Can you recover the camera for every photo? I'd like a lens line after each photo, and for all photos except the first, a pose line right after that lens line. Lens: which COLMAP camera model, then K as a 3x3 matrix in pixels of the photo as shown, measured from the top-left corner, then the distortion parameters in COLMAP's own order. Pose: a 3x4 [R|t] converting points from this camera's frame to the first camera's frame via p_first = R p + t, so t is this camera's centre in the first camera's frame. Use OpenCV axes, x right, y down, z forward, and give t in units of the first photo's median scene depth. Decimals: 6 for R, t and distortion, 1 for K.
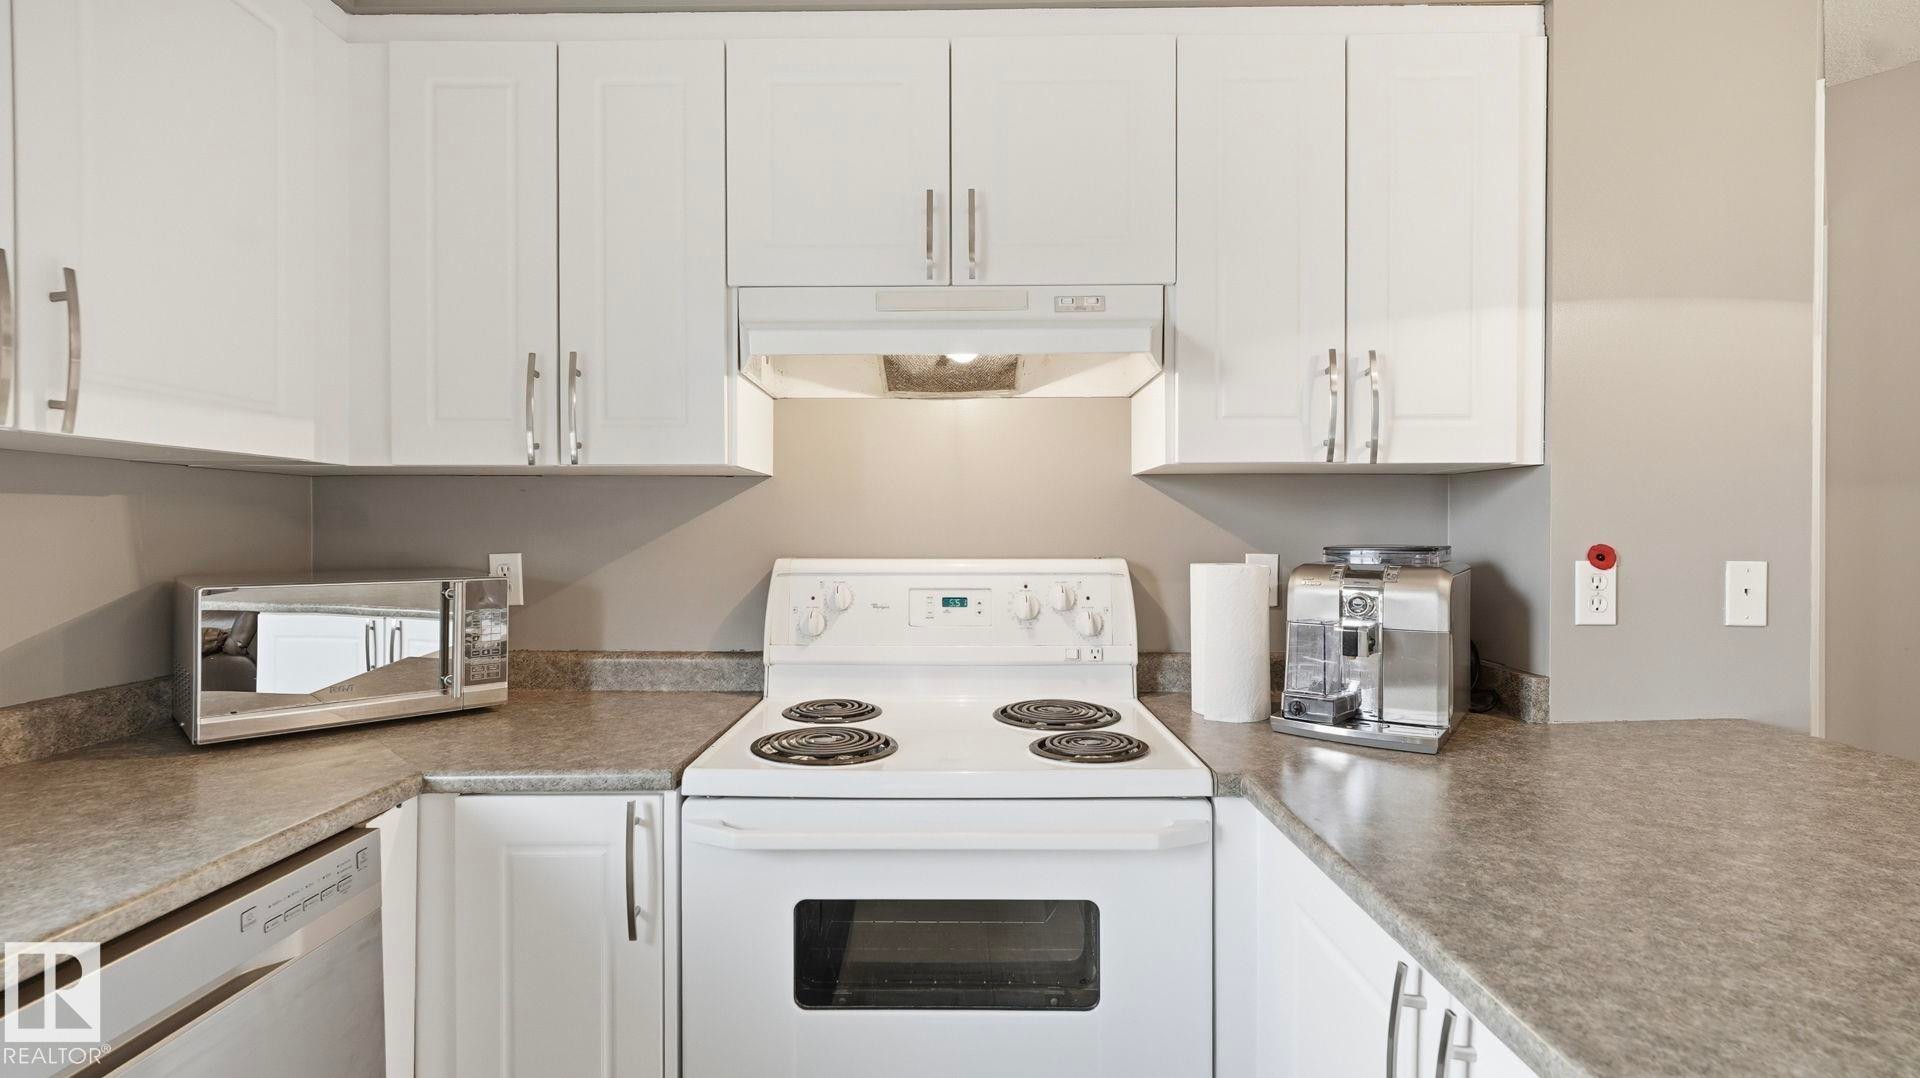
lens RADIAL K [[869.0, 0, 960.0], [0, 869.0, 539.0], [0, 0, 1]] dist [0.000506, 0.000085]
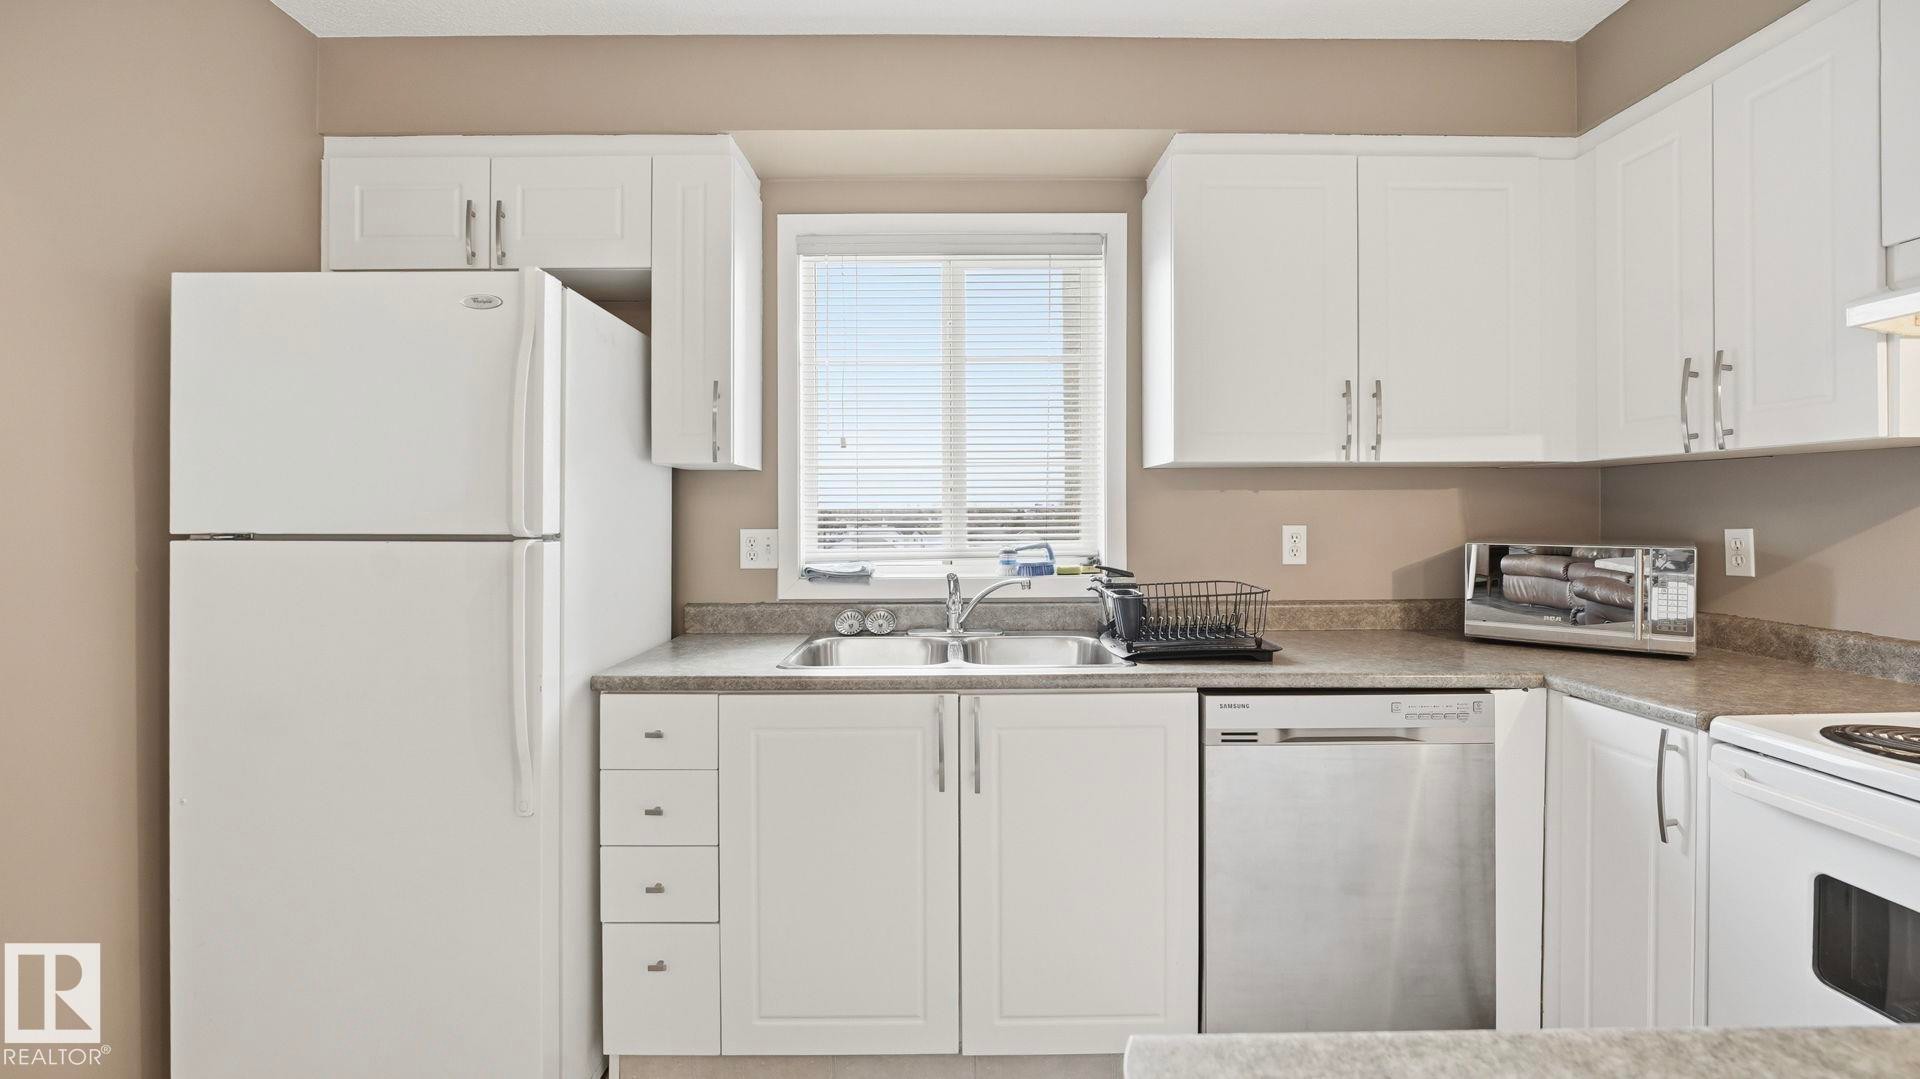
lens RADIAL K [[829.8, 0, 961.2], [0, 829.8, 512.7], [0, 0, 1]] dist [-0.003674, -0.000361]
pose [[0.025021, 0.001490, -0.999686, 0.724219], [-0.006566, 0.999978, 0.001326, 0.002486], [0.999665, 0.006530, 0.025030, -0.019028]]
